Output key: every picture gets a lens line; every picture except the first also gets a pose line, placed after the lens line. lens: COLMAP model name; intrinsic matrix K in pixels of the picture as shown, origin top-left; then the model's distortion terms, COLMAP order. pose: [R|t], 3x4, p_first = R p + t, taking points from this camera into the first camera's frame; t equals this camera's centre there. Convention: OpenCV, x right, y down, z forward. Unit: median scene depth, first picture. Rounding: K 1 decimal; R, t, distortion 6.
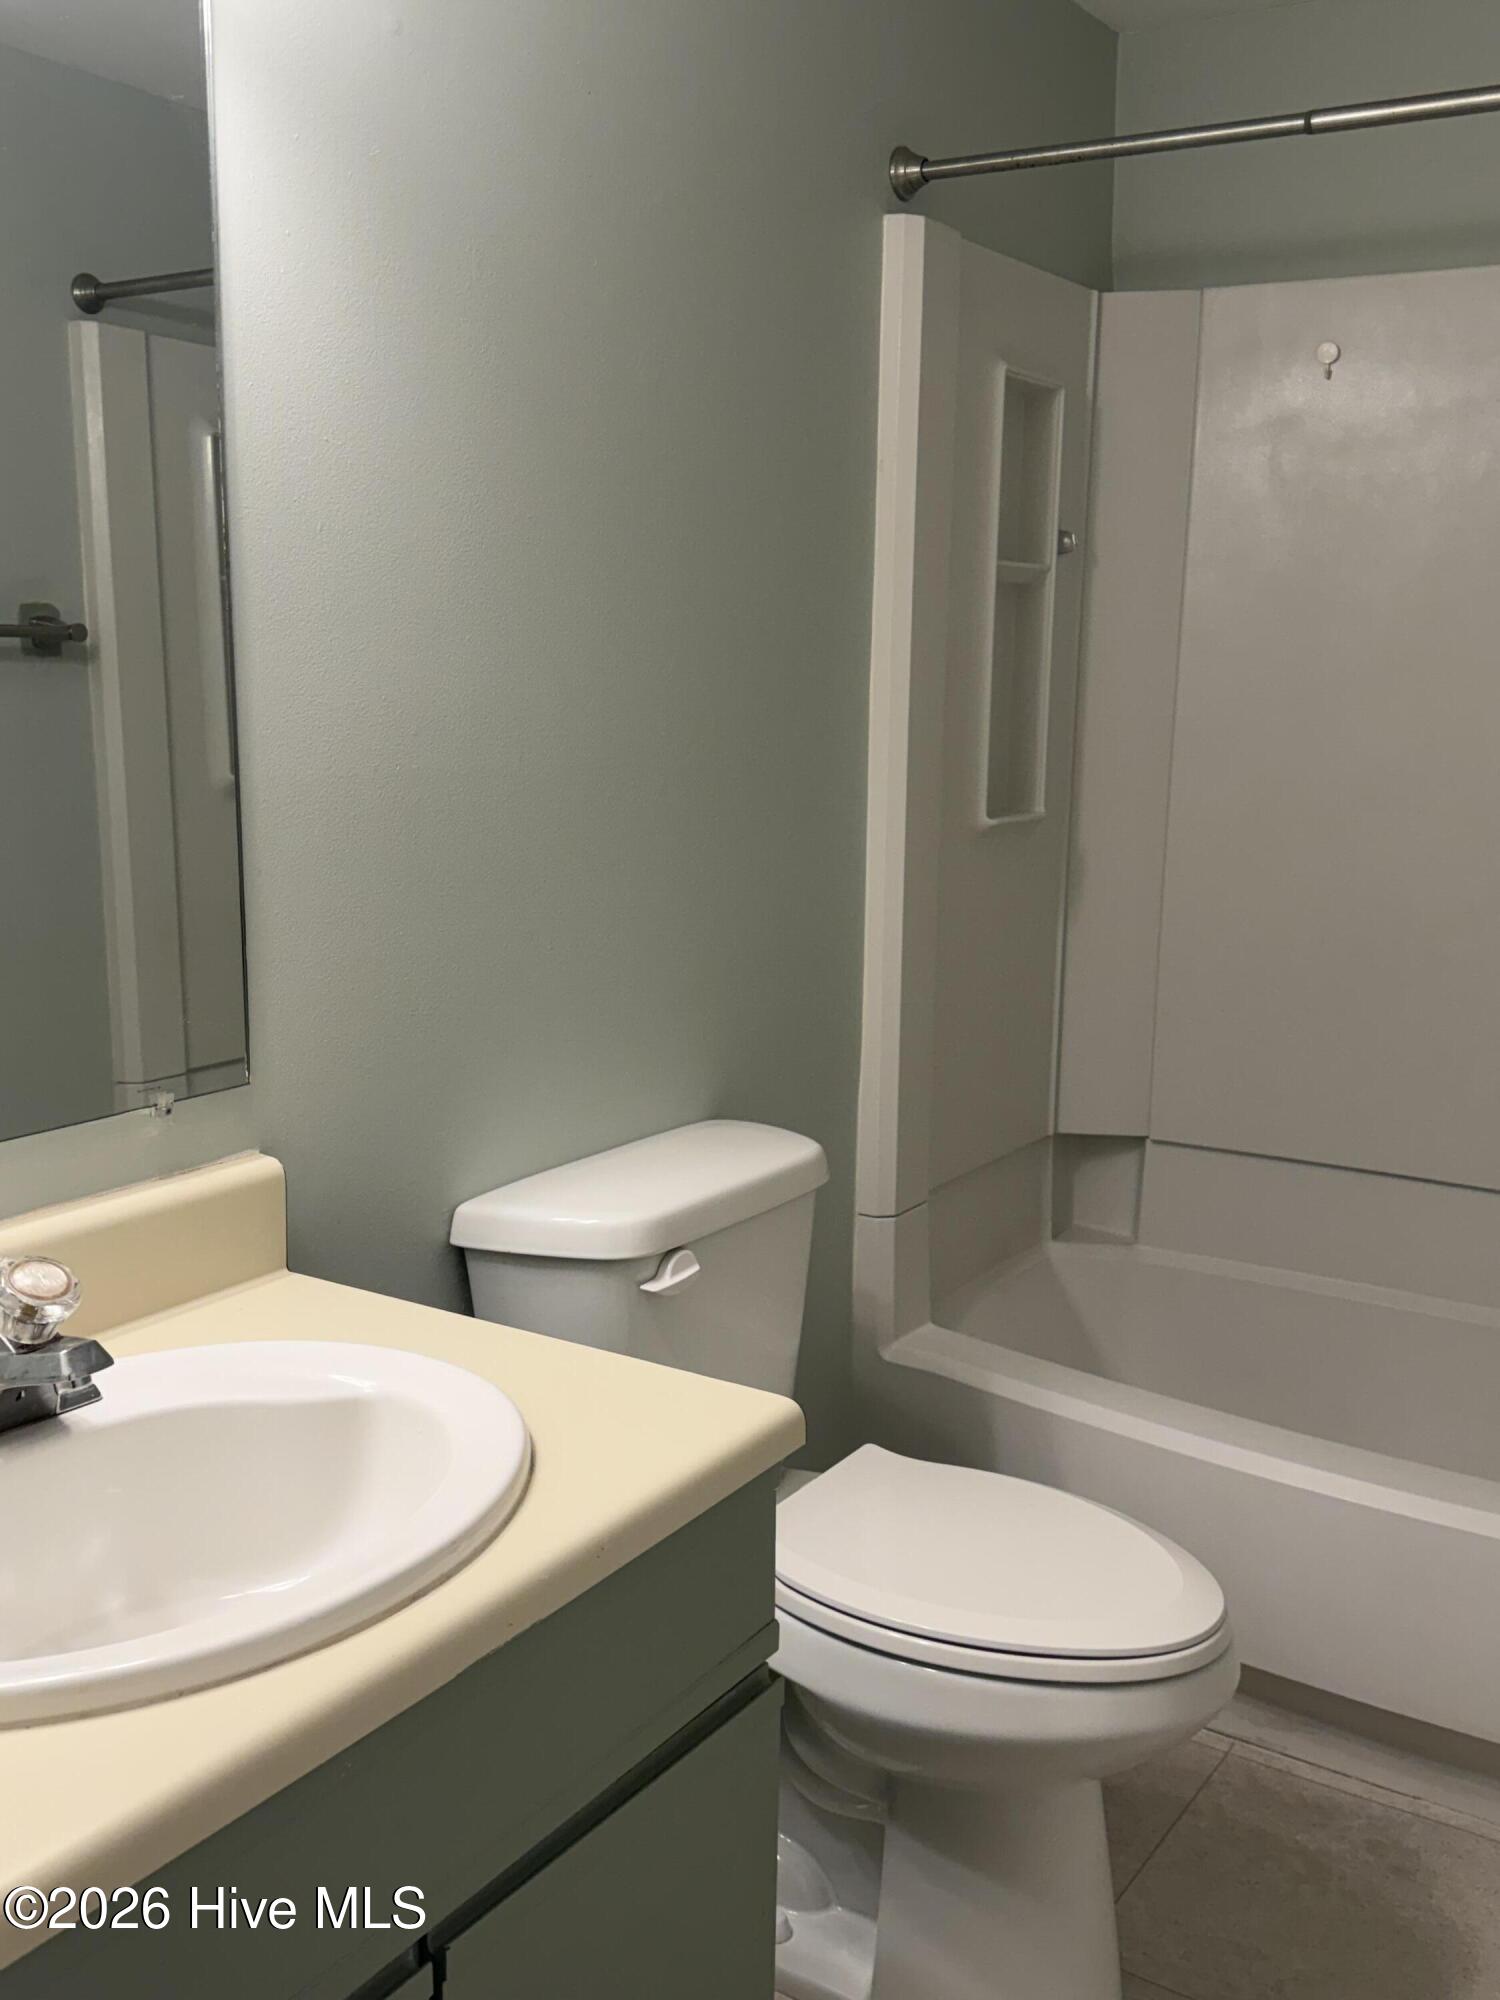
lens RADIAL K [[1884.2, 0, 760.5], [0, 1884.2, 989.3], [0, 0, 1]] dist [0.160338, -0.321154]
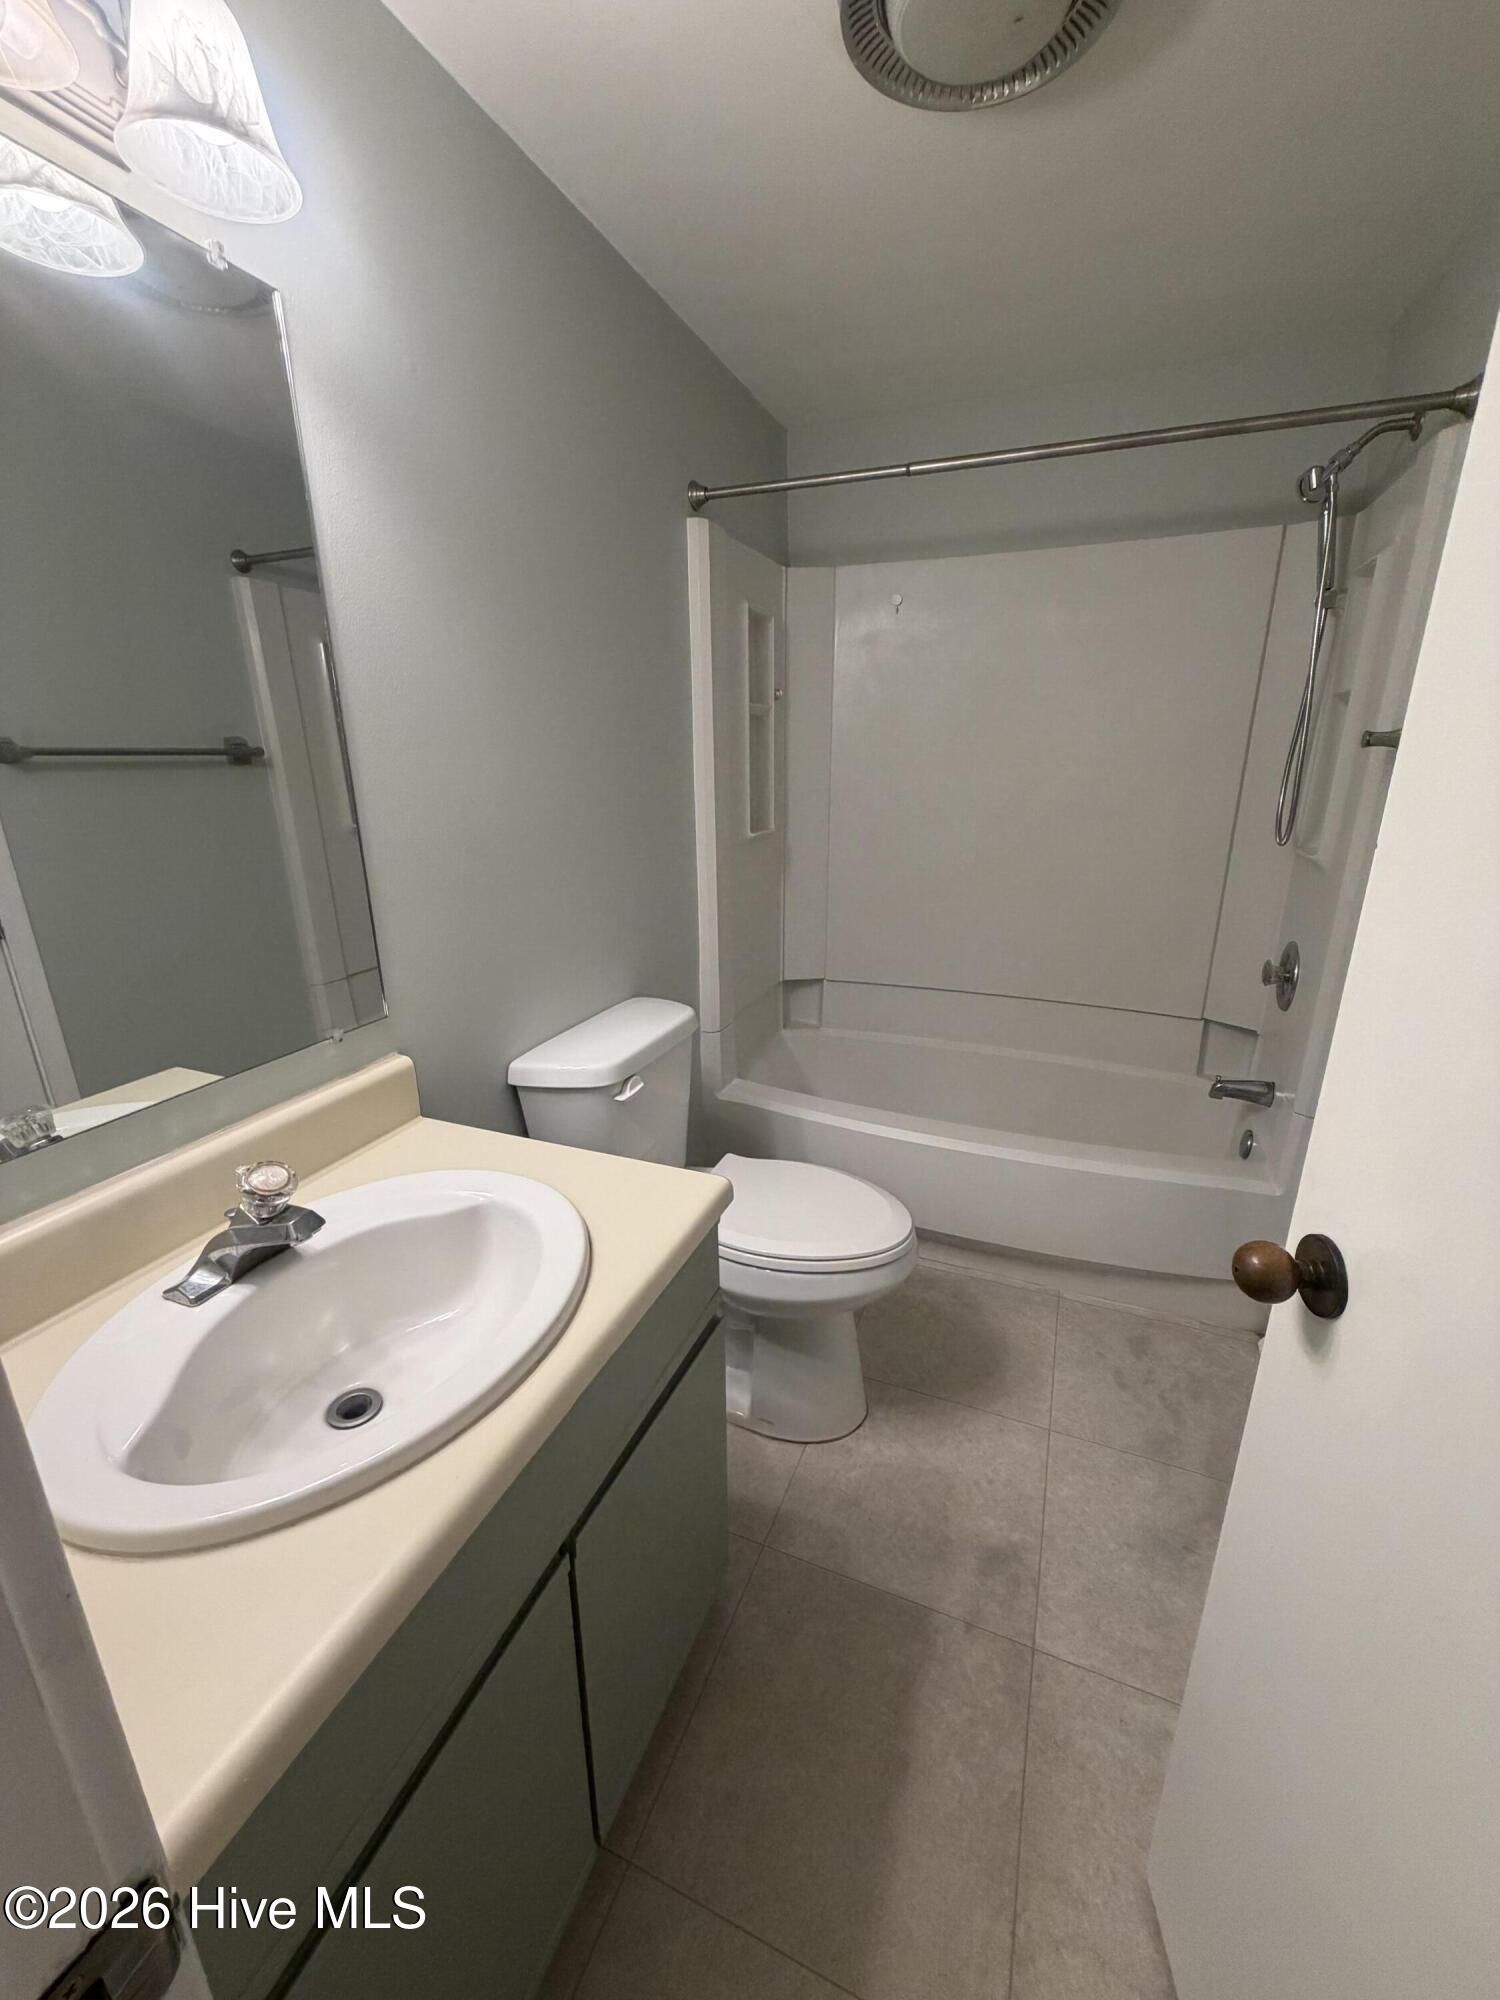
lens RADIAL K [[801.2, 0, 753.8], [0, 801.2, 995.9], [0, 0, 1]] dist [0.002145, 0.000732]
pose [[0.982133, -0.075862, 0.172221, -0.043462], [0.053886, 0.990196, 0.128870, -0.032152], [-0.180309, -0.117287, 0.976592, 0.152450]]
